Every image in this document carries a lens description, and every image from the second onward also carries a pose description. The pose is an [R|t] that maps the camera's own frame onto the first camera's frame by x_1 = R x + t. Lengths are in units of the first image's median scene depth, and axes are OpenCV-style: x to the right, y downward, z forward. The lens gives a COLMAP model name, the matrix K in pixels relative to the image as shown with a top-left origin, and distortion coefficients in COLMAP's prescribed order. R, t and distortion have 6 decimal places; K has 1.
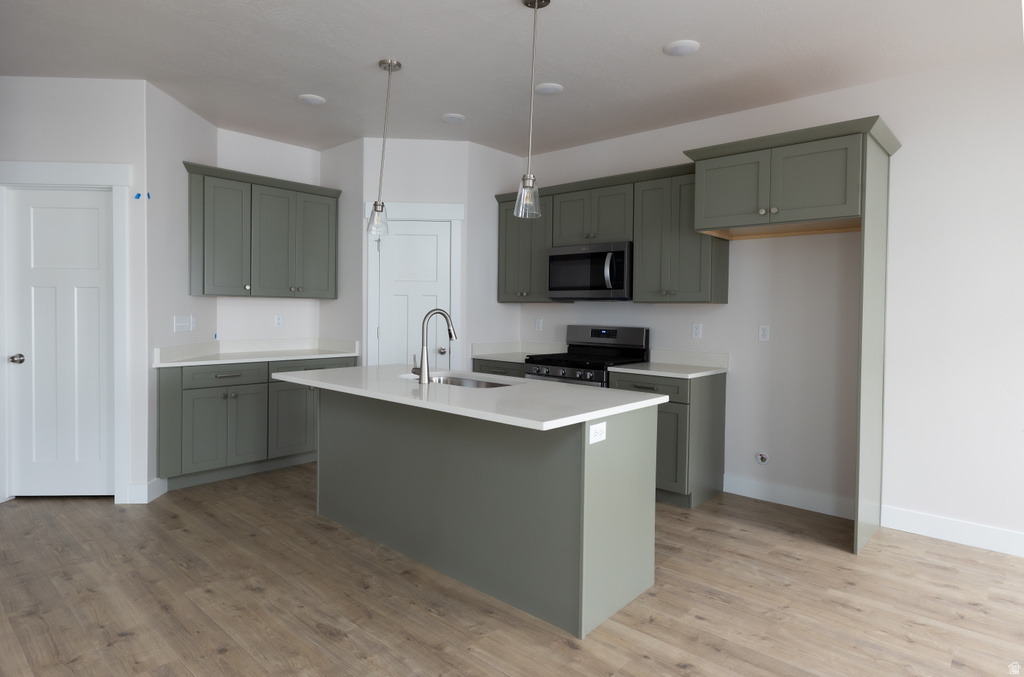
lens RADIAL K [[579.1, 0, 512.2], [0, 579.1, 323.0], [0, 0, 1]] dist [0.000621, -0.000146]
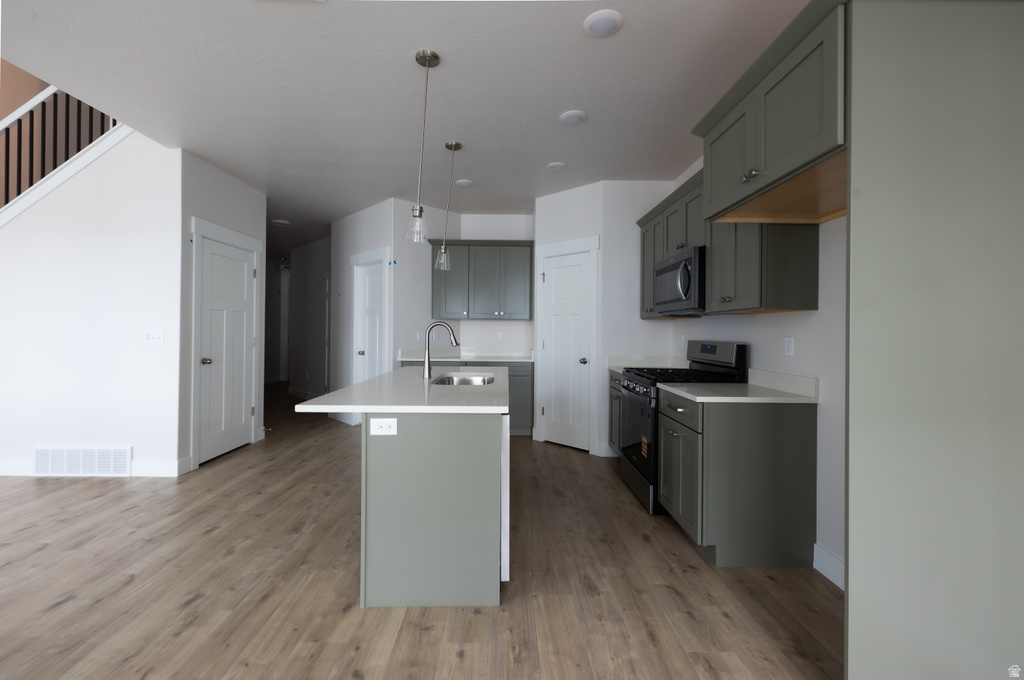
lens RADIAL K [[431.0, 0, 512.6], [0, 431.0, 329.9], [0, 0, 1]] dist [0.002013, 0.000161]
pose [[0.675305, -0.009038, -0.737483, 0.611749], [-0.016740, 0.999479, -0.027578, 0.016090], [0.737349, 0.030969, 0.674802, 0.412486]]
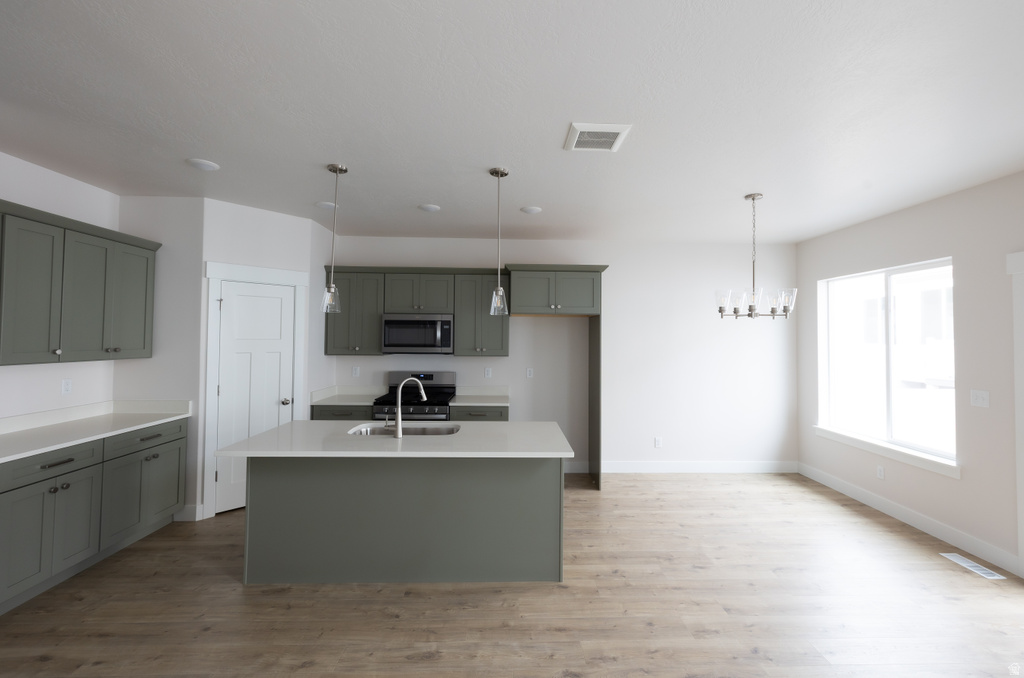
lens RADIAL K [[437.5, 0, 518.7], [0, 437.5, 326.7], [0, 0, 1]] dist [0.001785, -0.000251]
pose [[0.722672, 0.012142, 0.691085, -0.536893], [0.016727, 0.999246, -0.035047, -0.083460], [-0.690989, 0.036887, 0.721924, 0.110941]]
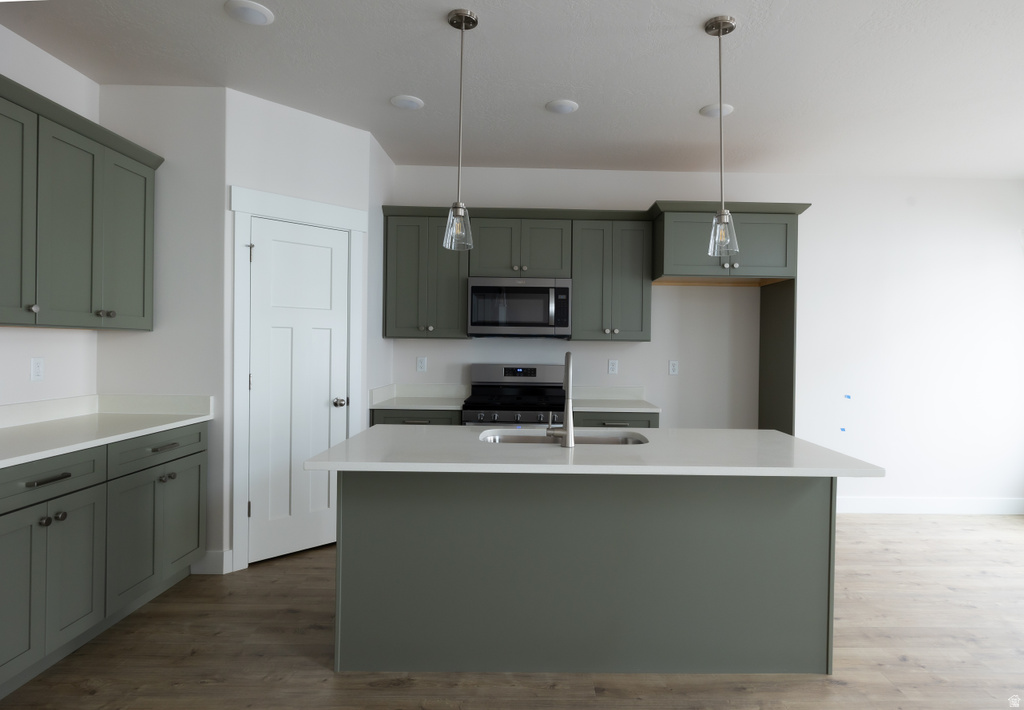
lens RADIAL K [[573.0, 0, 539.2], [0, 573.0, 350.2], [0, 0, 1]] dist [-0.002012, -0.000551]
pose [[0.732876, -0.008338, 0.680311, -0.615421], [0.011923, 0.999929, -0.000590, -0.022722], [-0.680258, 0.008544, 0.732923, 0.391702]]
